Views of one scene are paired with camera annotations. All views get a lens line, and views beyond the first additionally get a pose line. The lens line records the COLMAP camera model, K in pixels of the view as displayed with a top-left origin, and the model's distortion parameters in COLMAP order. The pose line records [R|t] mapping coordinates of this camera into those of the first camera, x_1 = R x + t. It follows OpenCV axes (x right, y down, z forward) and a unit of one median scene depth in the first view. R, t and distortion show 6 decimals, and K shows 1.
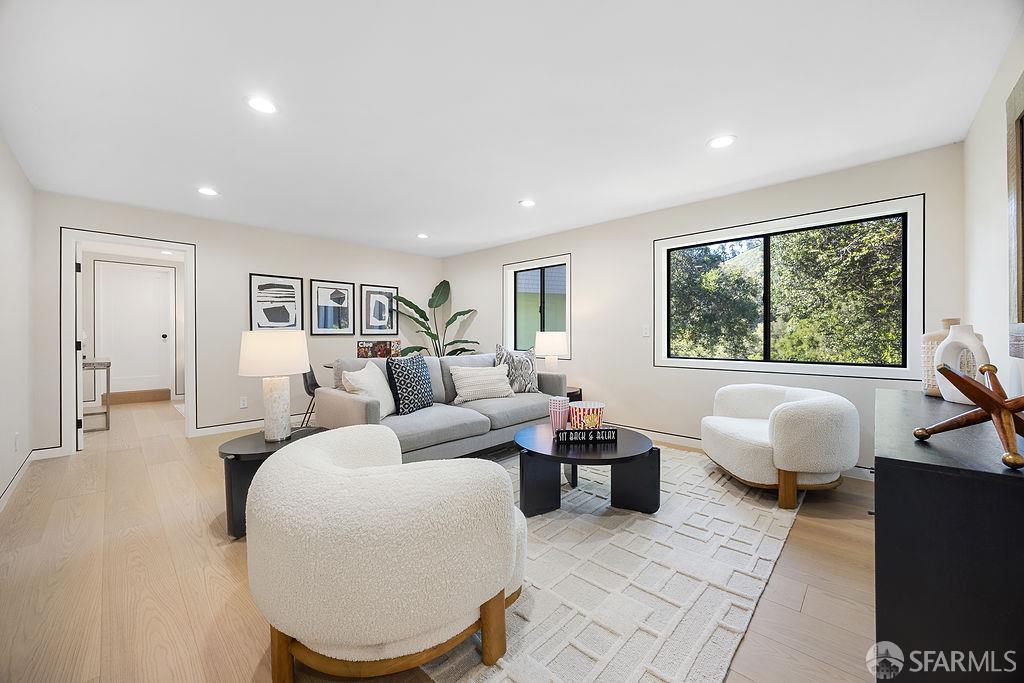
lens RADIAL K [[393.6, 0, 514.8], [0, 393.6, 338.8], [0, 0, 1]] dist [-0.016249, 0.000506]
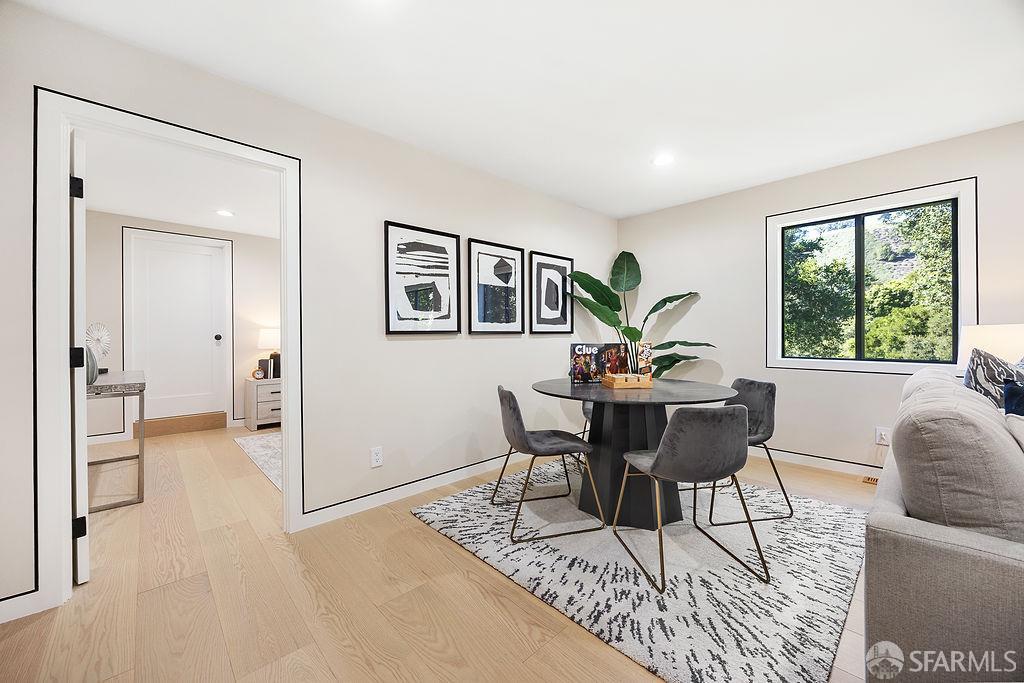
lens RADIAL K [[393.6, 0, 505.2], [0, 393.6, 336.0], [0, 0, 1]] dist [-0.016249, 0.000506]
pose [[0.998176, -0.006254, -0.060045, -0.399416], [0.006165, 0.999980, -0.001663, -0.004365], [0.060054, 0.001289, 0.998194, 0.383456]]
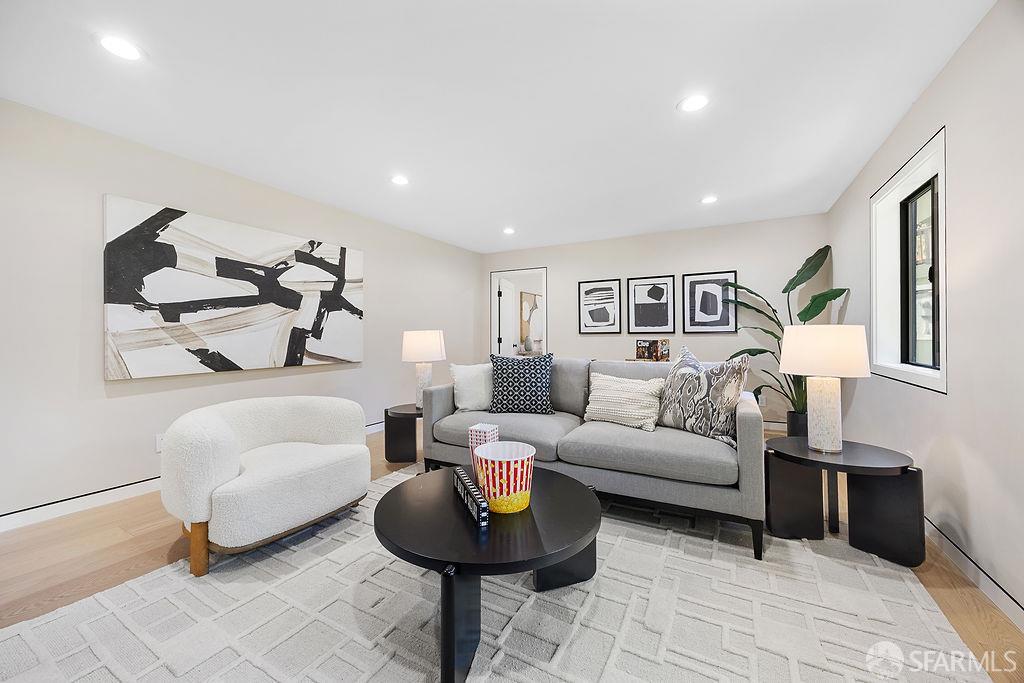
lens RADIAL K [[393.6, 0, 502.9], [0, 393.6, 335.9], [0, 0, 1]] dist [-0.016249, 0.000506]
pose [[0.220800, 0.001079, -0.975319, 0.370296], [-0.004618, 0.999989, 0.000061, -0.001757], [0.975308, 0.004491, 0.220802, 0.423720]]
